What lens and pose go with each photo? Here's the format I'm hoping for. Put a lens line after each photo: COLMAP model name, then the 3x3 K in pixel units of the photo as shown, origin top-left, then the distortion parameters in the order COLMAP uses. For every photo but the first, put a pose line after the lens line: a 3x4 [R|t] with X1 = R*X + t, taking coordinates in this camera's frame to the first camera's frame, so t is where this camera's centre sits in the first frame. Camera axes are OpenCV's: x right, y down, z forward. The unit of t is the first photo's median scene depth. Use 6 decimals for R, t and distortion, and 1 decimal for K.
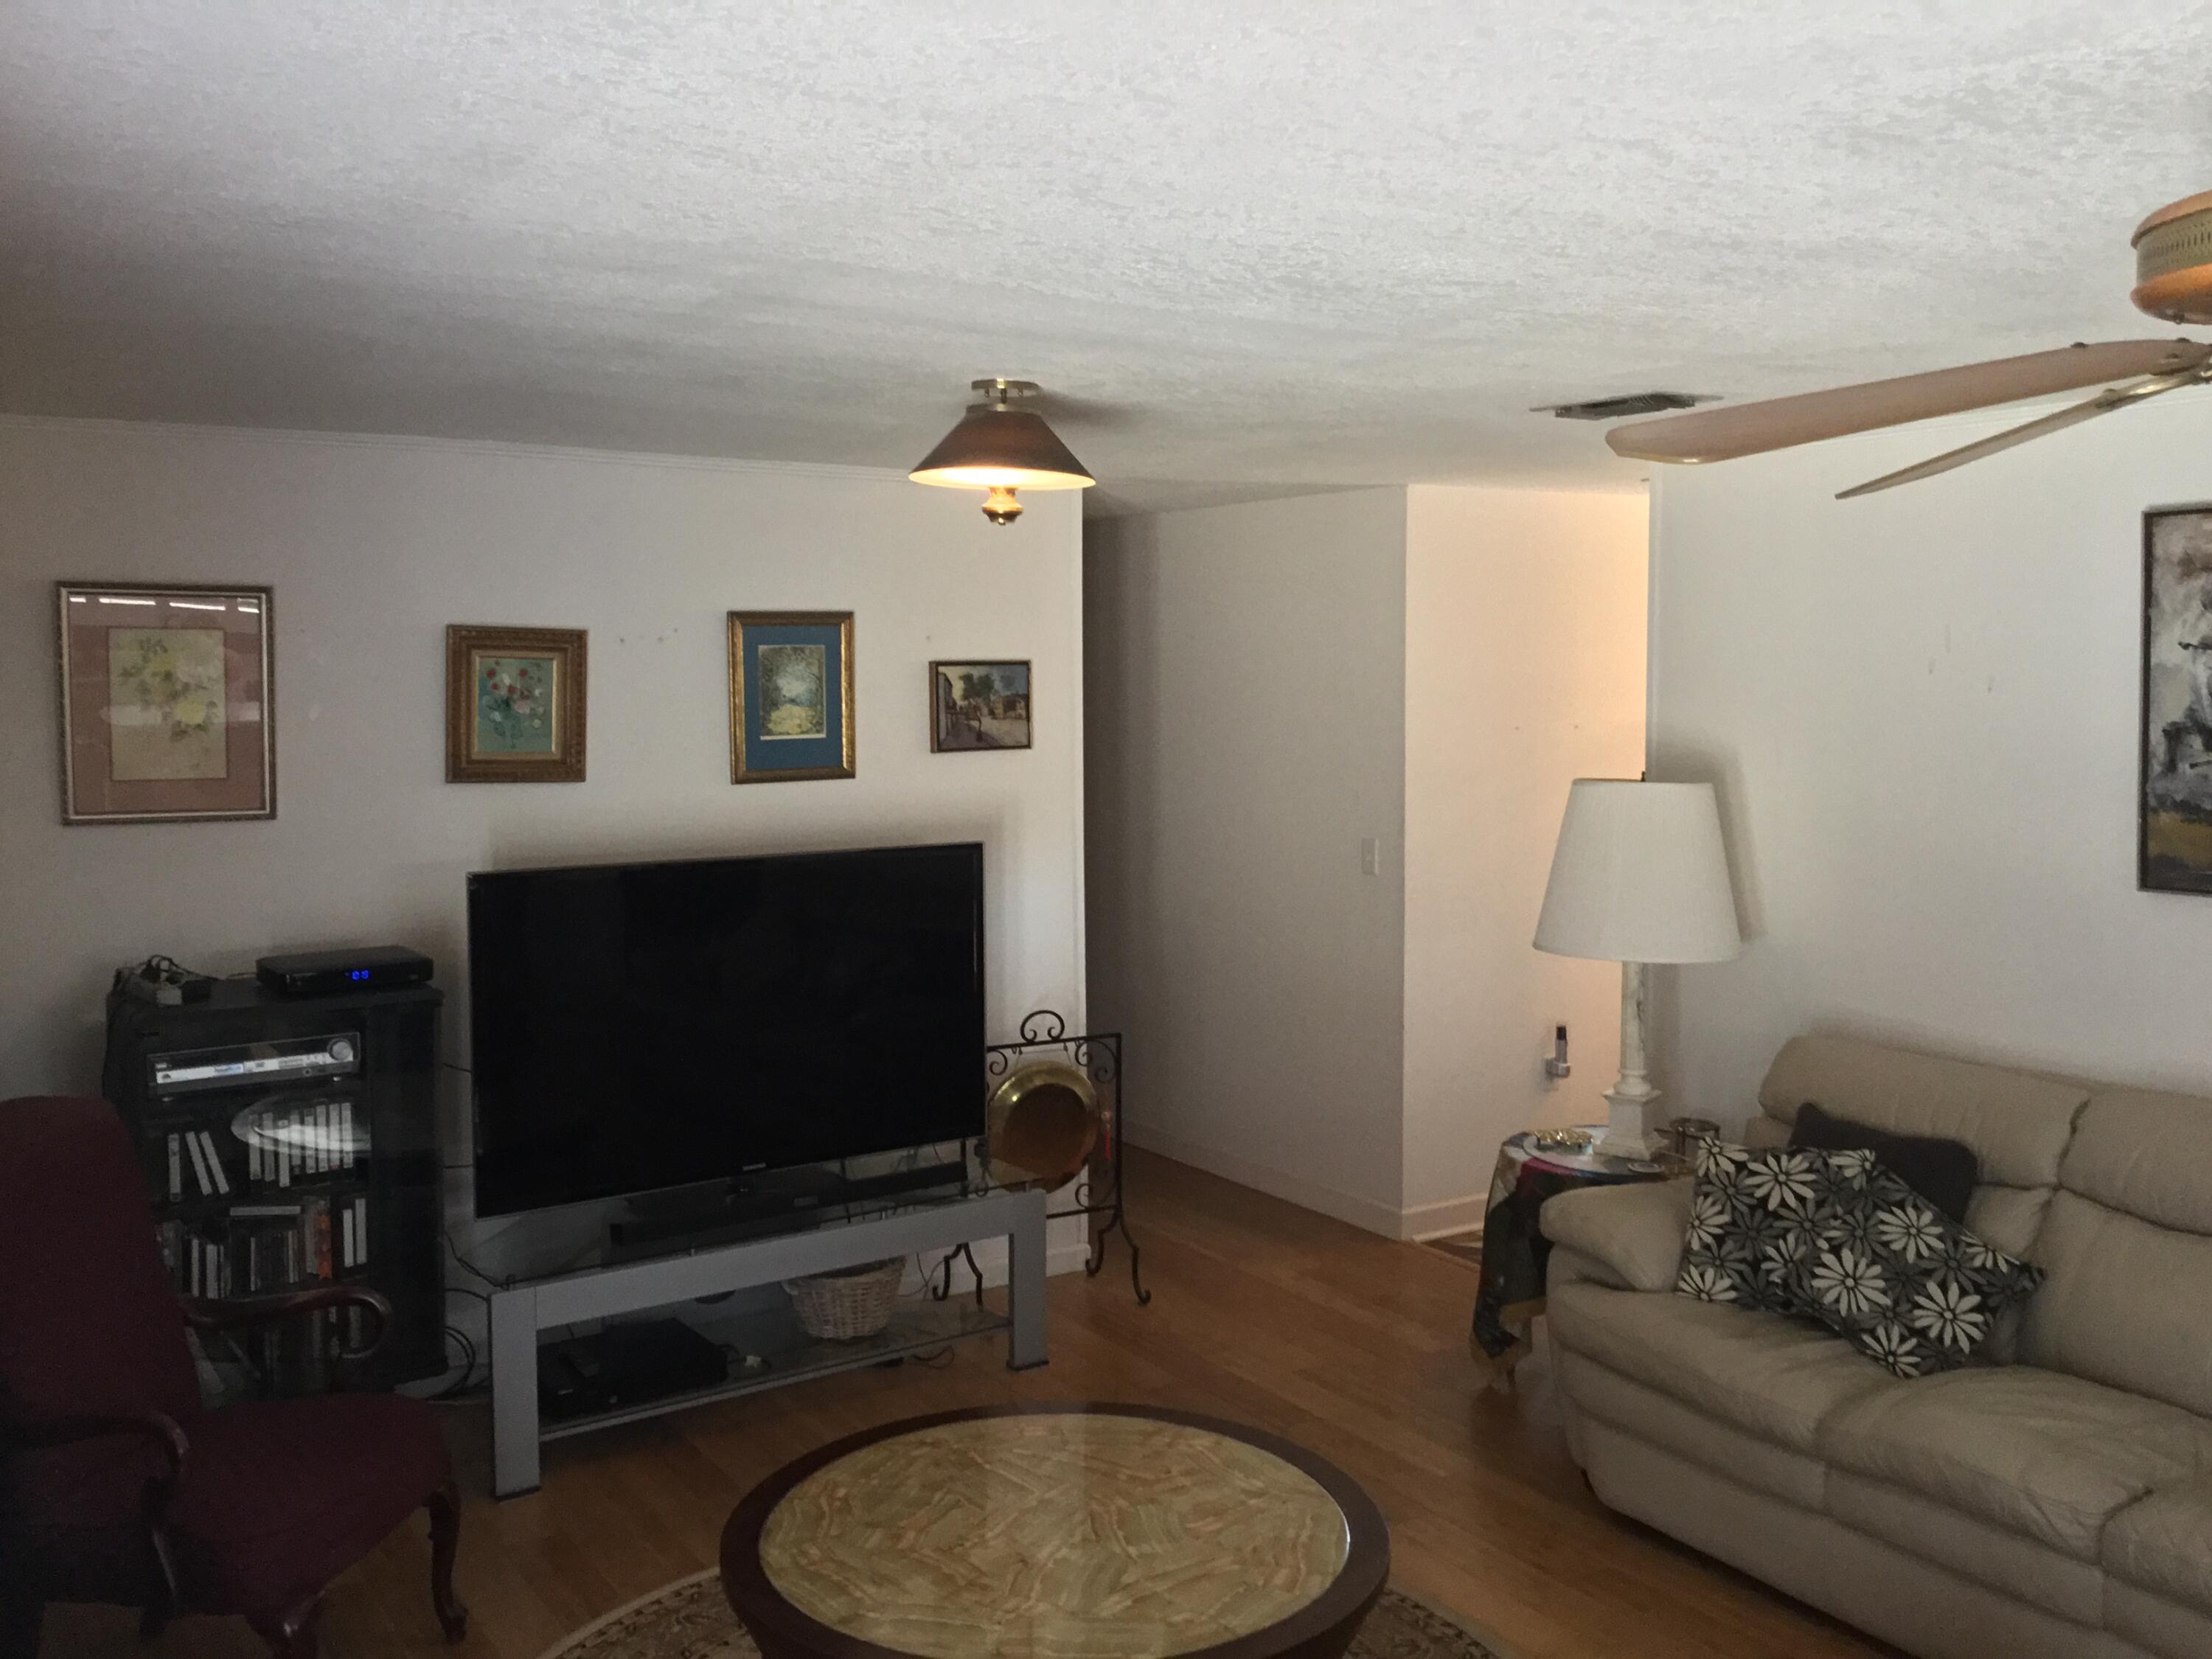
lens RADIAL K [[1984.4, 0, 1109.2], [0, 1984.4, 820.9], [0, 0, 1]] dist [0.136153, -0.266269]
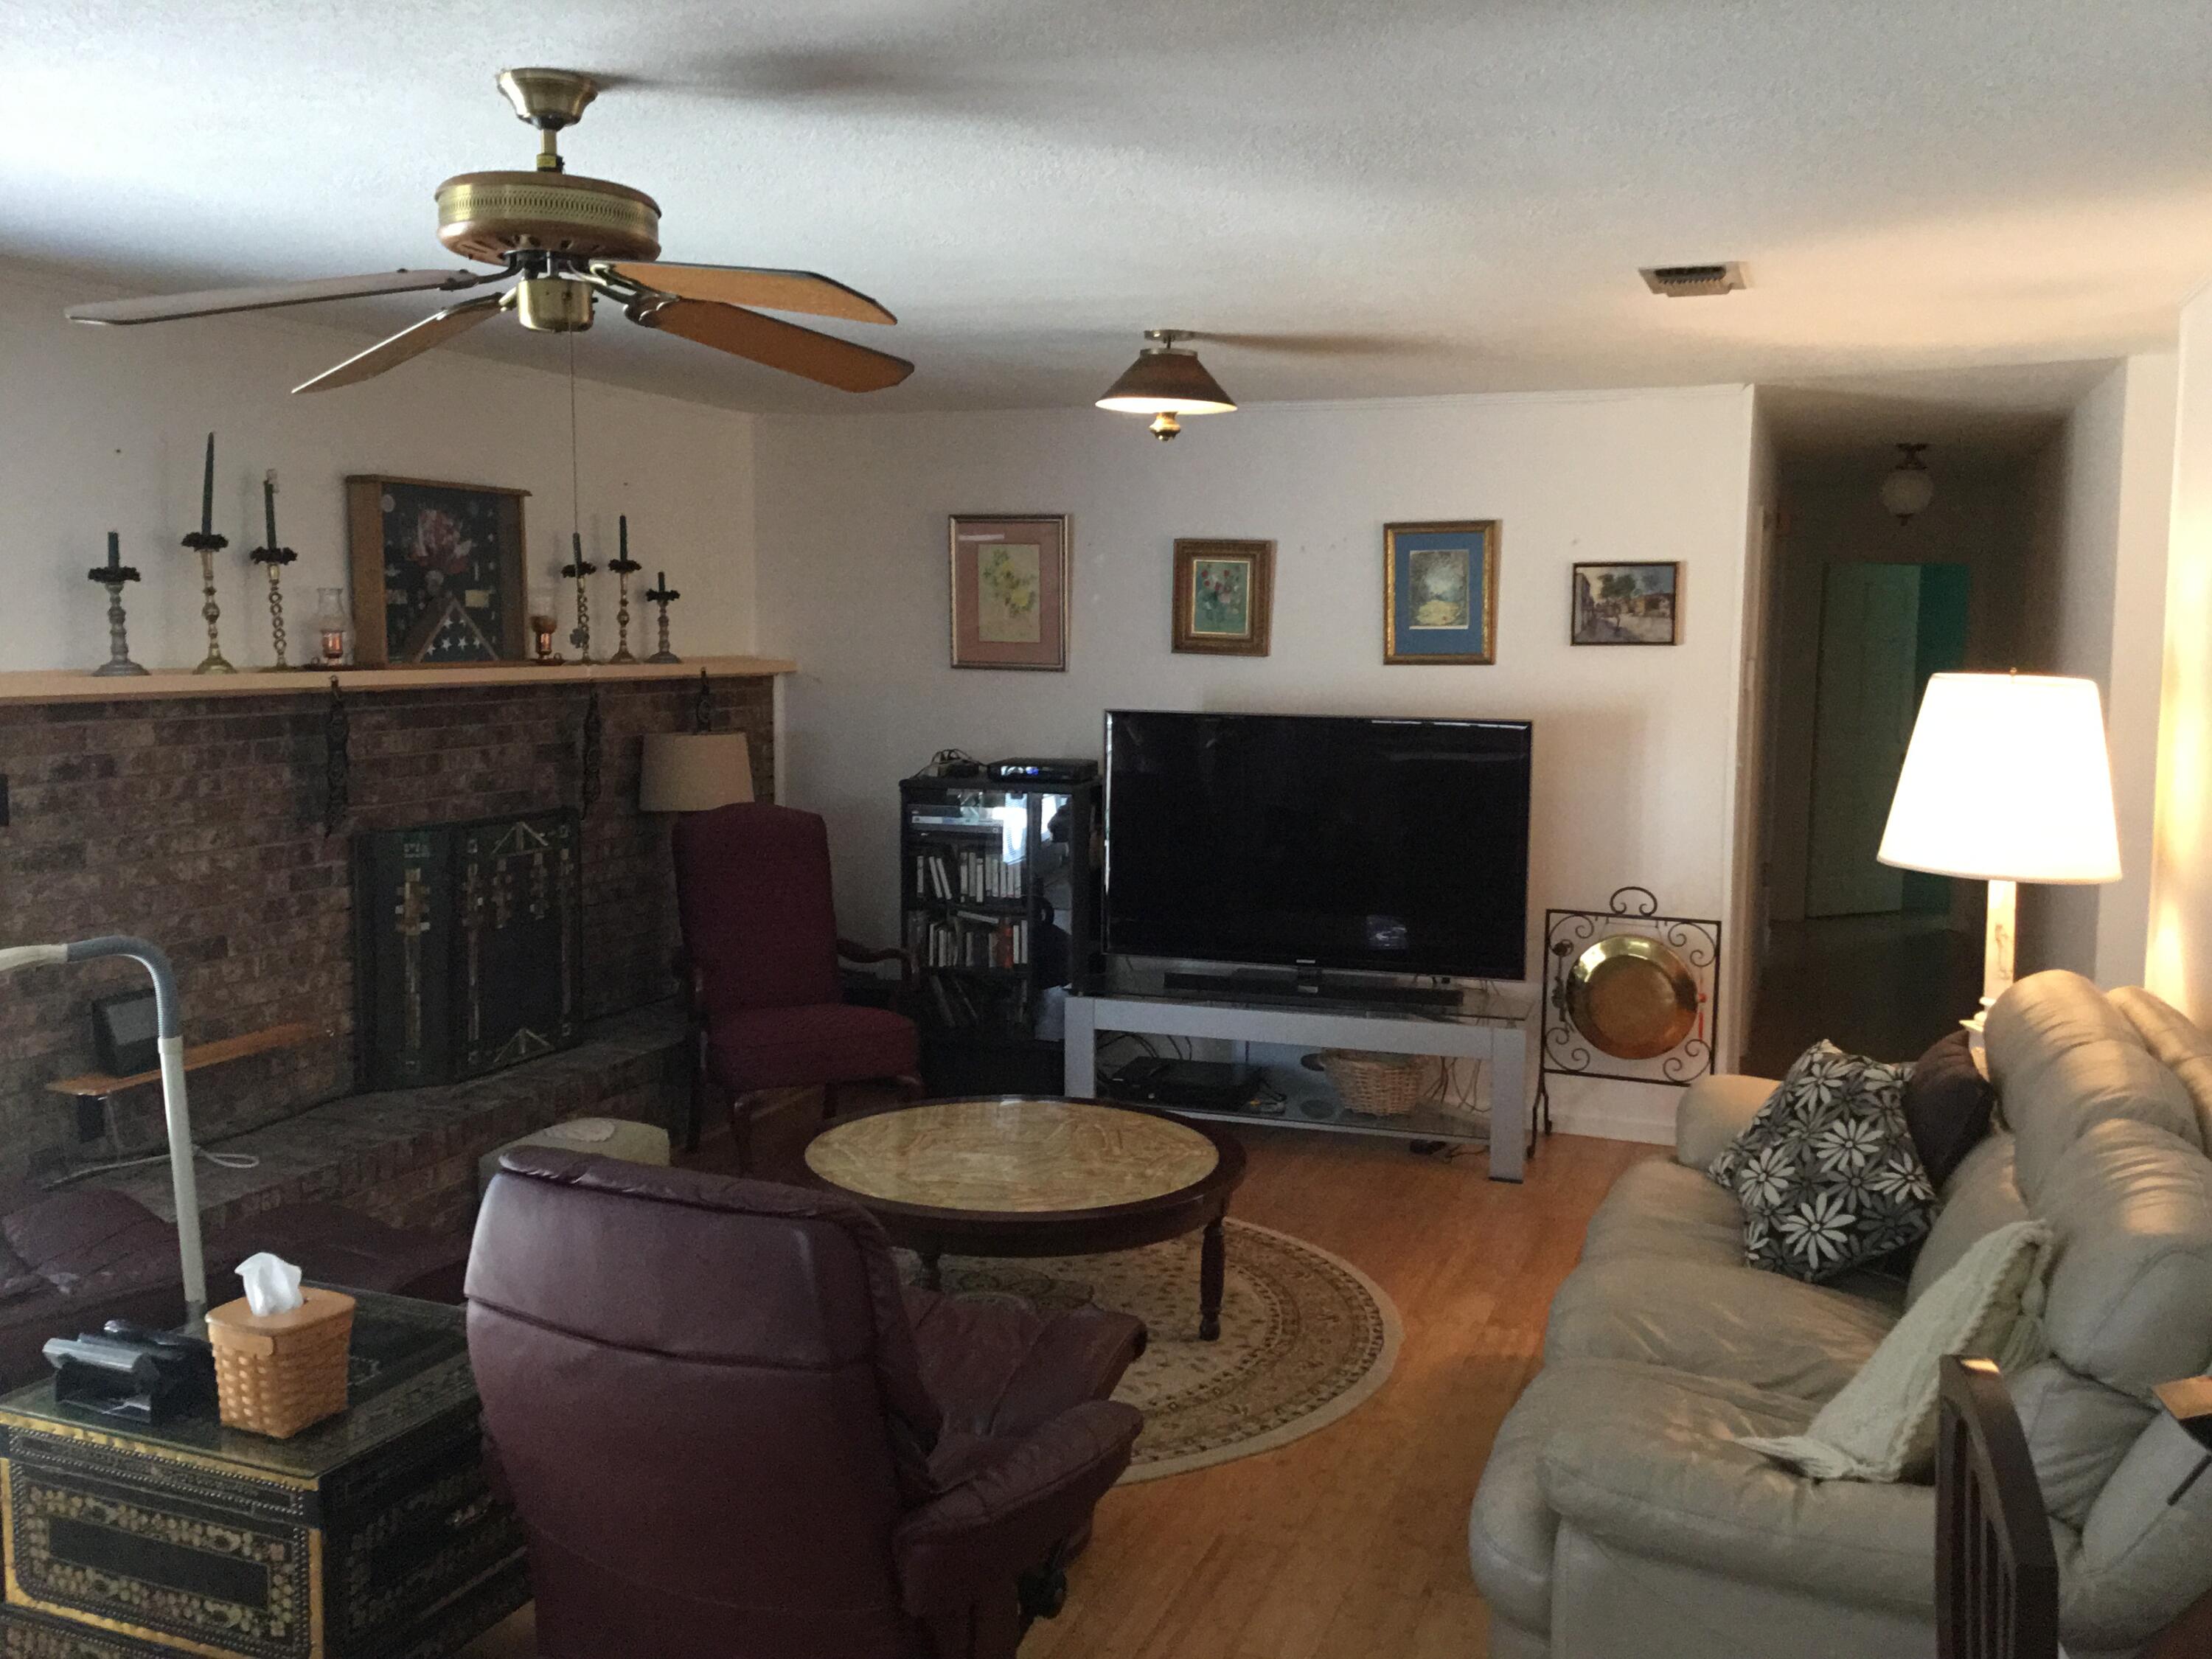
lens RADIAL K [[1984.4, 0, 1109.2], [0, 1984.4, 820.9], [0, 0, 1]] dist [0.136153, -0.266269]
pose [[0.604770, 0.090364, -0.791257, 0.706997], [-0.074639, 0.995600, 0.056653, 0.021136], [0.792895, 0.024797, 0.608854, 0.123267]]
